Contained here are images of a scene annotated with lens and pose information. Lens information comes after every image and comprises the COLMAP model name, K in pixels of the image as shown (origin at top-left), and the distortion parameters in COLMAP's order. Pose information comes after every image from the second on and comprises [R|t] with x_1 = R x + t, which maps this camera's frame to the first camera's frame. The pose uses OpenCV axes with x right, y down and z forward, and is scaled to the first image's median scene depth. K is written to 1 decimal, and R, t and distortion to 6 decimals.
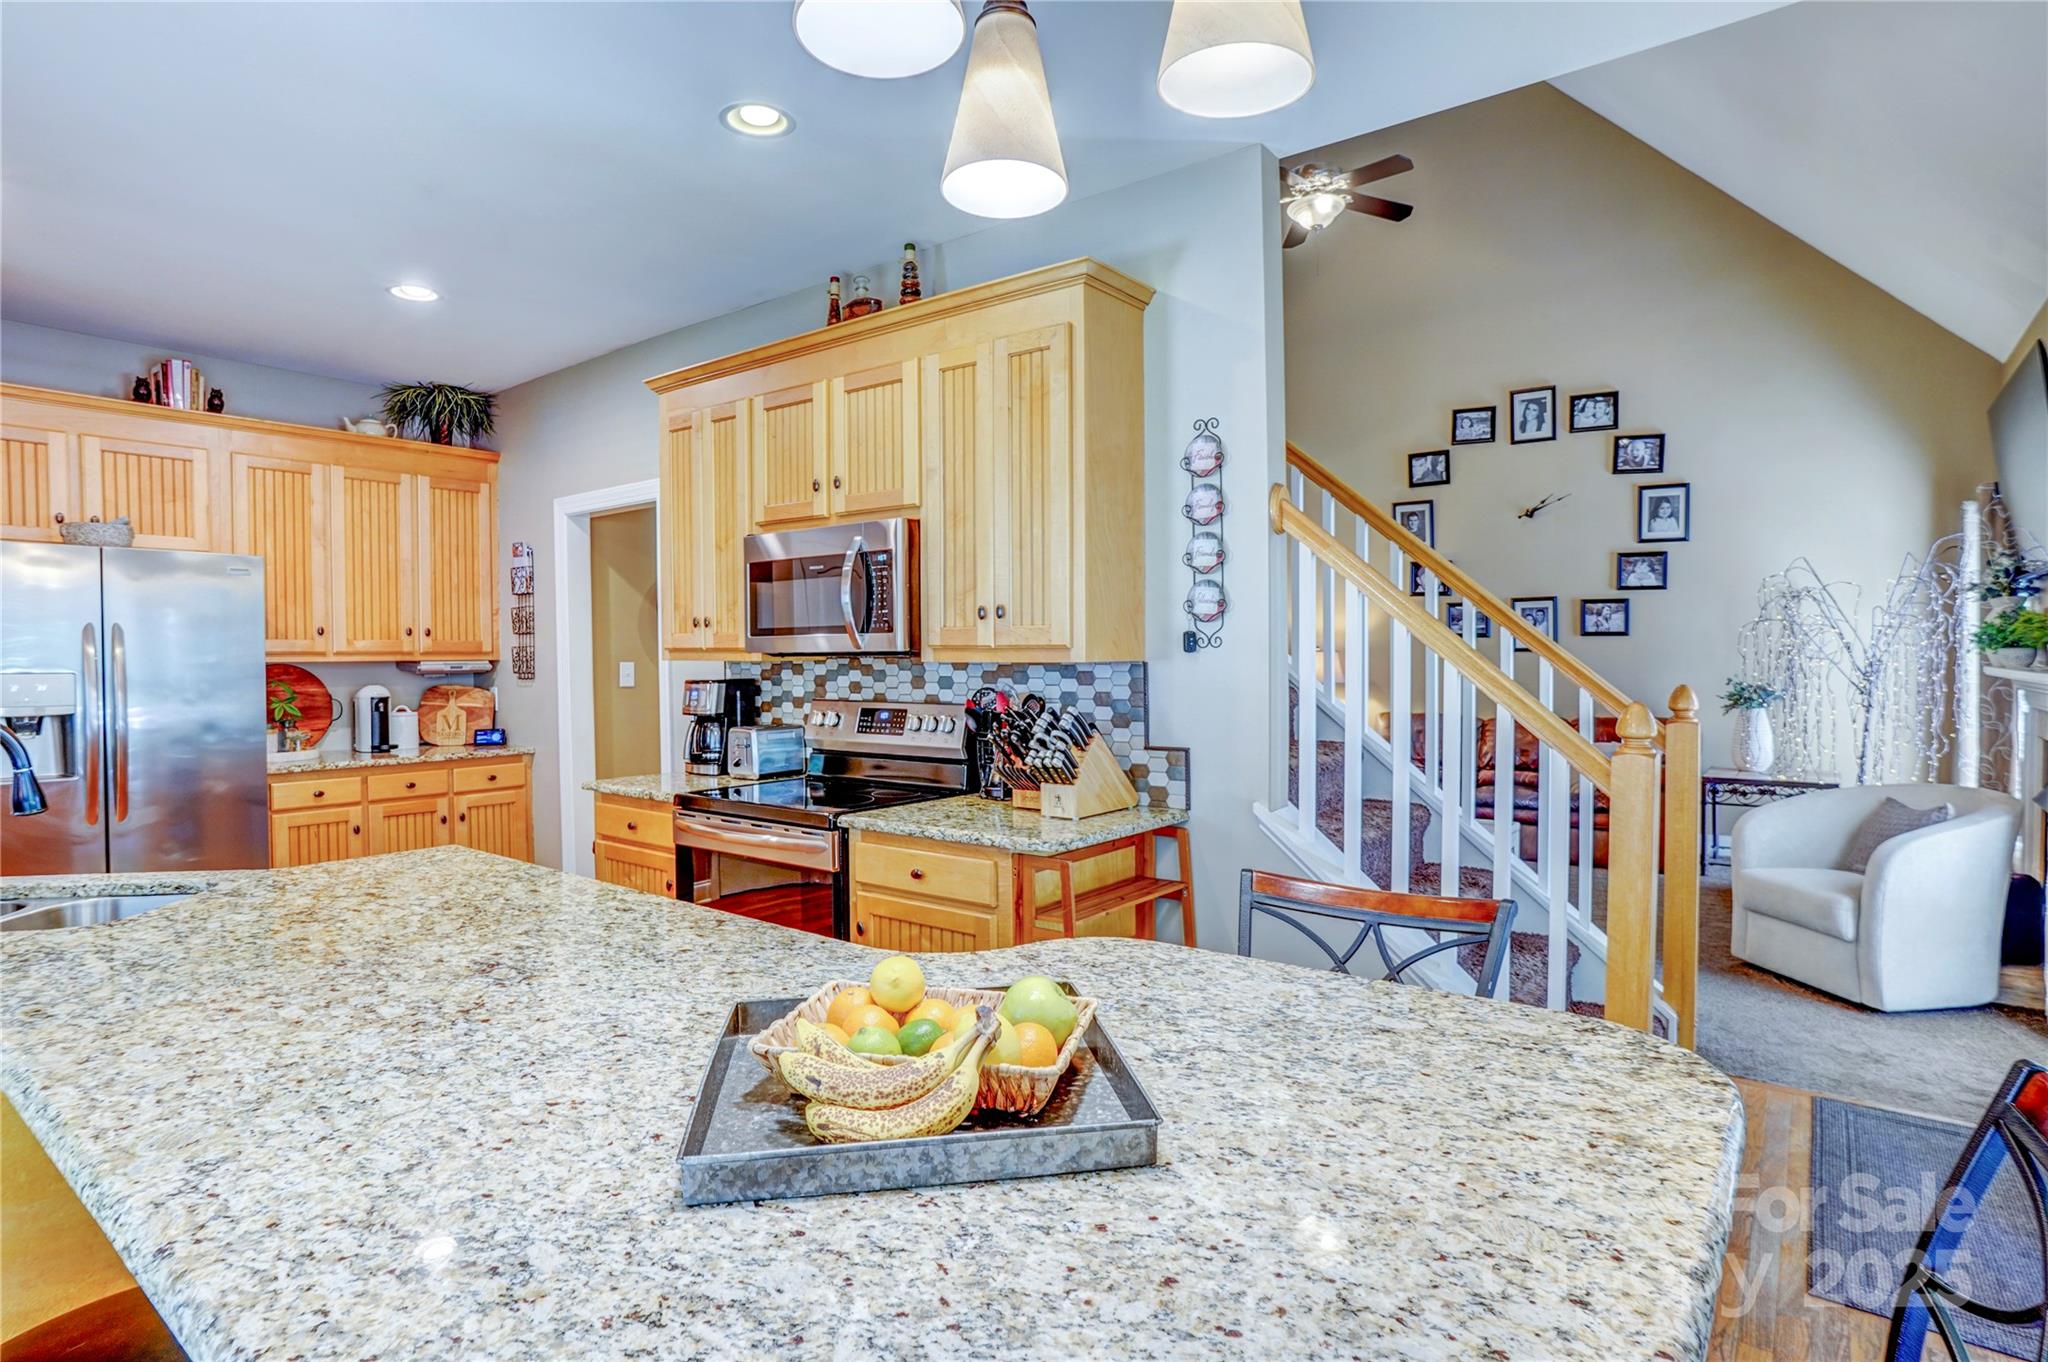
lens RADIAL K [[1078.9, 0, 1034.8], [0, 1078.9, 684.5], [0, 0, 1]] dist [-0.069028, 0.036729]
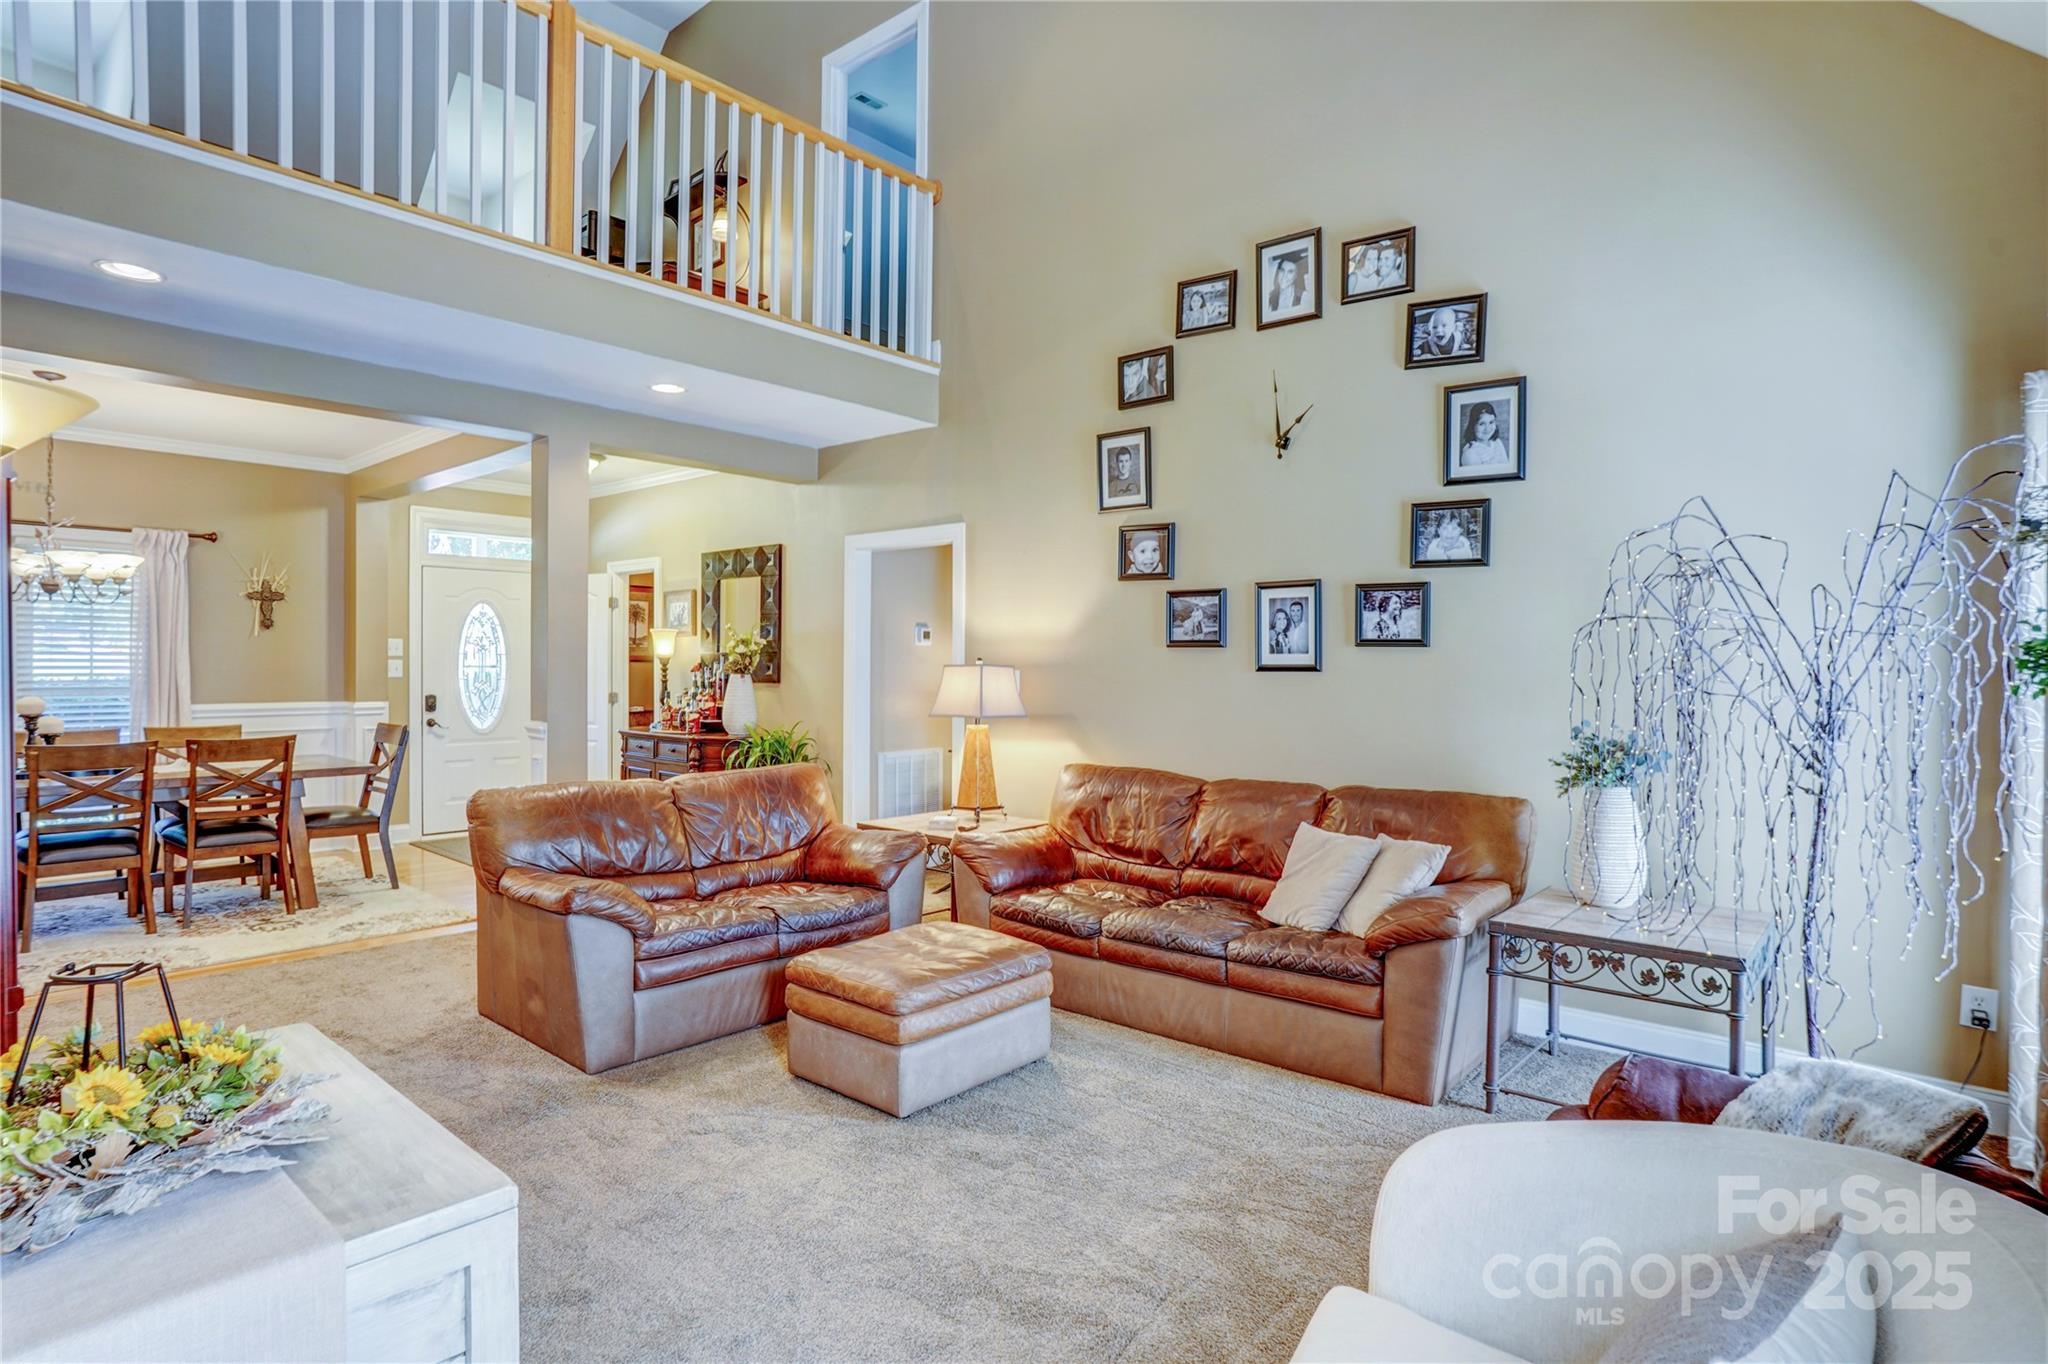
lens RADIAL K [[1078.9, 0, 1034.6], [0, 1078.9, 681.9], [0, 0, 1]] dist [-0.069028, 0.036729]
pose [[0.998200, 0.016976, -0.057525, 0.348656], [-0.017578, 0.999796, -0.009978, -0.015819], [0.057344, 0.010971, 0.998294, 0.372195]]
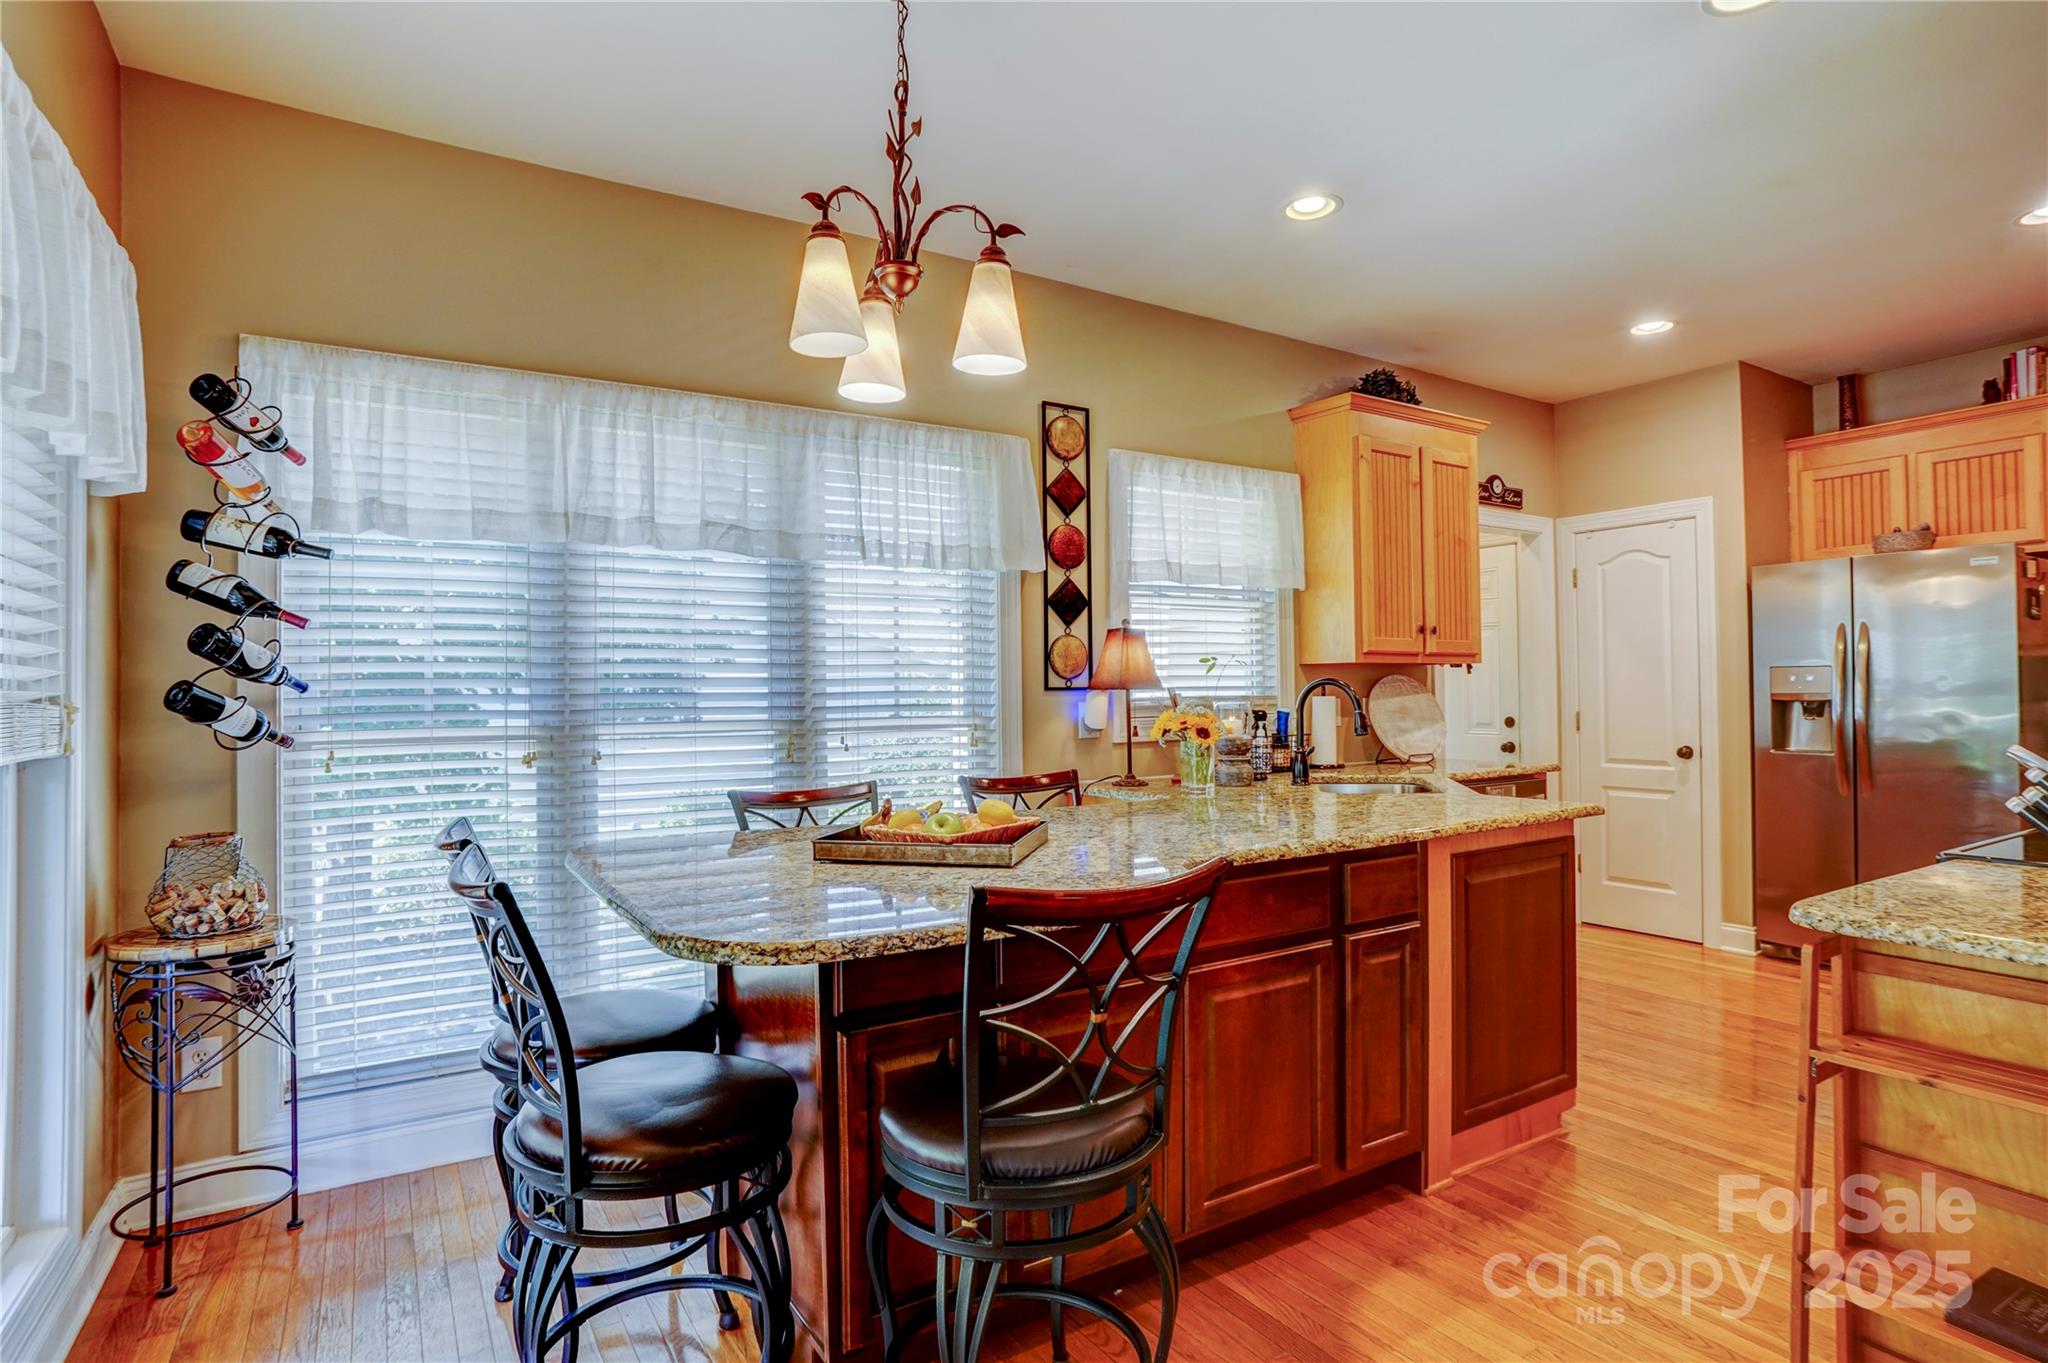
lens RADIAL K [[1078.9, 0, 1021.4], [0, 1078.9, 668.0], [0, 0, 1]] dist [-0.069028, 0.036729]
pose [[-0.358289, -0.009876, -0.933558, 0.916926], [-0.014599, 0.999881, -0.004975, 0.019148], [0.933497, 0.011846, -0.358391, 0.973925]]
